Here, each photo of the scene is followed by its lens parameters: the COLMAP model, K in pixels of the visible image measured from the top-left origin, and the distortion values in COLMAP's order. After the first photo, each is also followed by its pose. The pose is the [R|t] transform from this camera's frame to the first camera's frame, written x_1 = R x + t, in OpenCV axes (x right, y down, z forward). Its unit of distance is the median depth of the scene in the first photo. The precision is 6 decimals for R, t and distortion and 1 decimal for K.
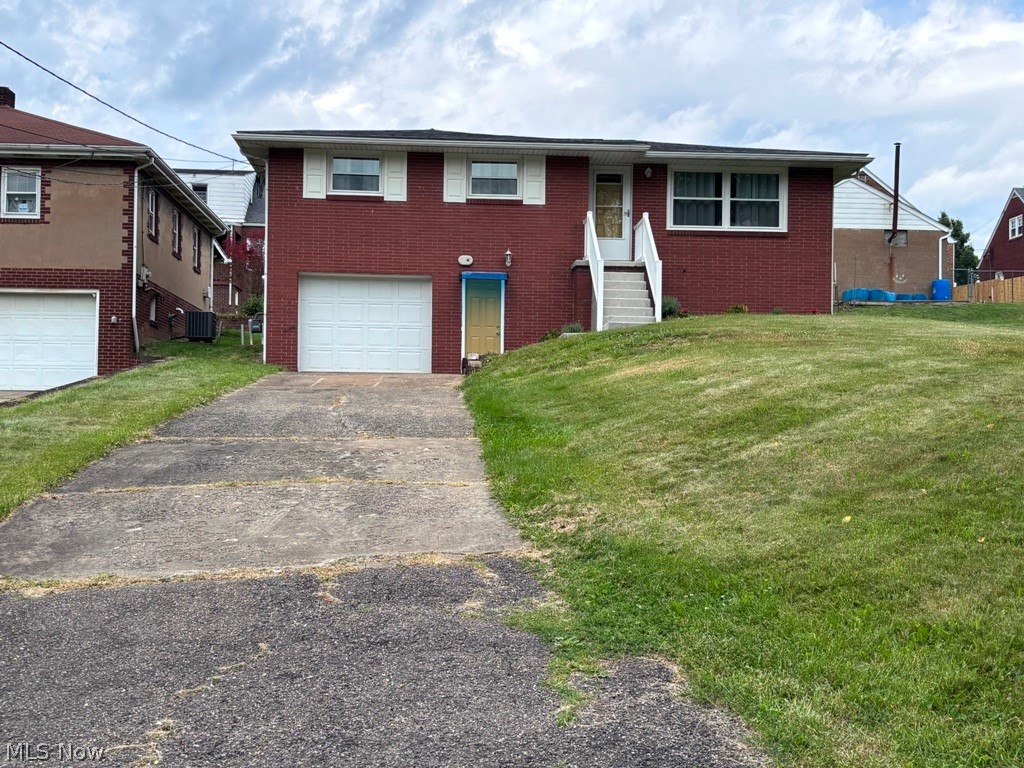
lens RADIAL K [[1279.3, 0, 512.0], [0, 1279.3, 384.0], [0, 0, 1]] dist [0.114075, 0.002101]
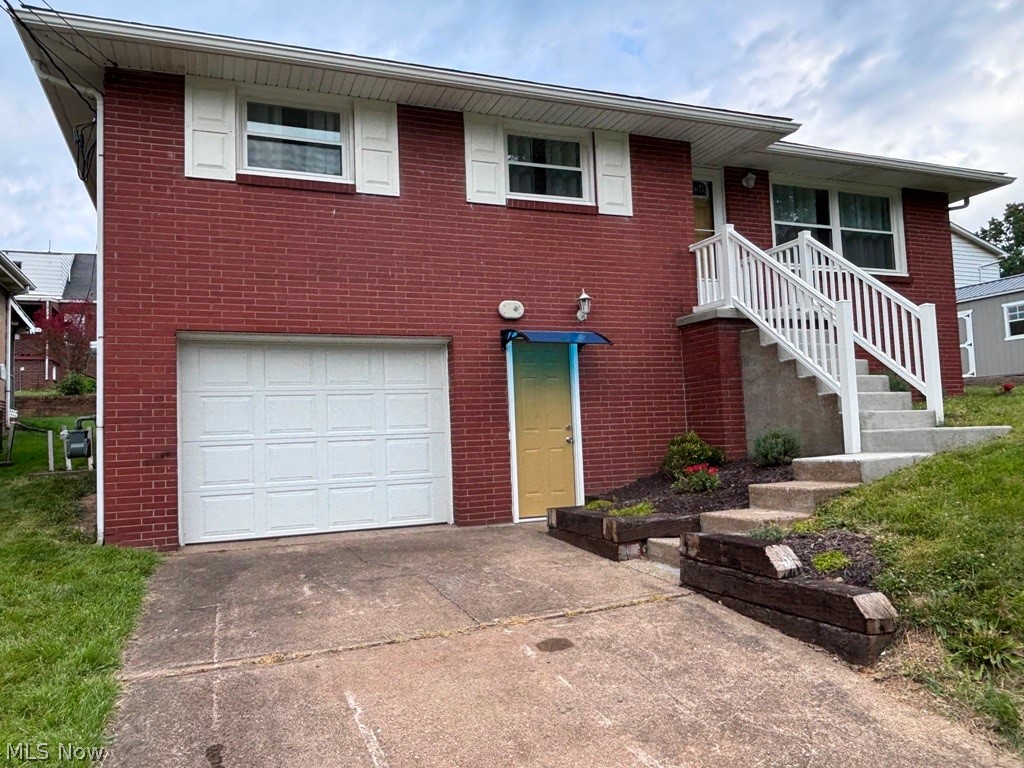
lens RADIAL K [[743.5, 0, 512.0], [0, 743.5, 384.0], [0, 0, 1]] dist [-0.008194, -0.007572]
pose [[0.943825, -0.027598, 0.329291, -0.139881], [0.039383, 0.998798, -0.029170, -0.055600], [-0.328091, 0.040500, 0.943778, 0.701443]]
